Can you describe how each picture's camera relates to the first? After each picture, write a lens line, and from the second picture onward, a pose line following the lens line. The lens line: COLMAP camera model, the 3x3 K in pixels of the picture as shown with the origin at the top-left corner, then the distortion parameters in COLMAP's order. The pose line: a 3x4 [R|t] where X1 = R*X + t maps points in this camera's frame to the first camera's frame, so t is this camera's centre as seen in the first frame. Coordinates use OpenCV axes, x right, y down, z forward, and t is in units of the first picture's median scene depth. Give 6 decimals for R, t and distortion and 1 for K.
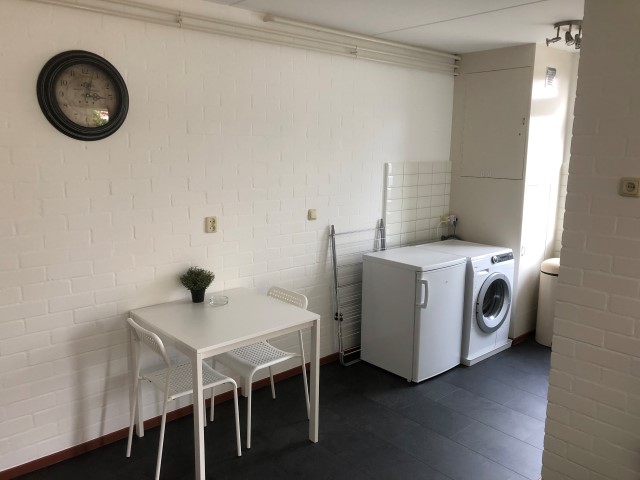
lens RADIAL K [[521.1, 0, 320.0], [0, 521.1, 240.0], [0, 0, 1]] dist [0.003938, 0.001573]
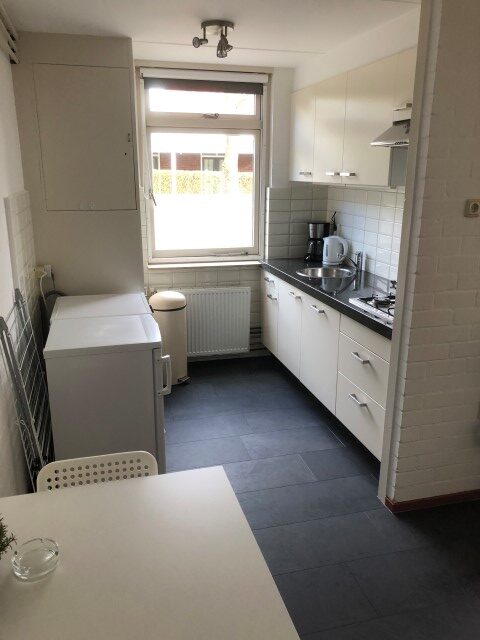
lens RADIAL K [[516.6, 0, 238.8], [0, 516.6, 311.5], [0, 0, 1]] dist [0.010462, -0.000029]
pose [[0.444849, -0.247830, 0.860633, -0.443202], [0.162715, 0.967323, 0.194448, -0.135467], [-0.880701, 0.053538, 0.470638, 0.698503]]
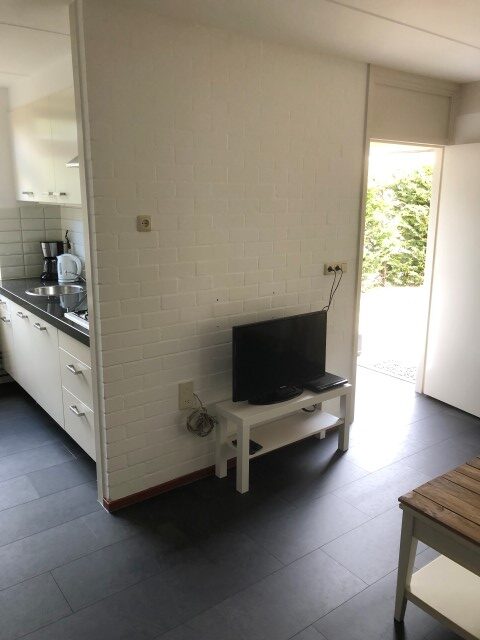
lens RADIAL K [[521.1, 0, 240.6], [0, 521.1, 306.5], [0, 0, 1]] dist [0.003938, 0.001573]
pose [[0.076365, -0.227205, 0.970848, -0.459048], [0.171841, 0.962121, 0.211646, -0.099978], [-0.982160, 0.150670, 0.112515, 0.502446]]
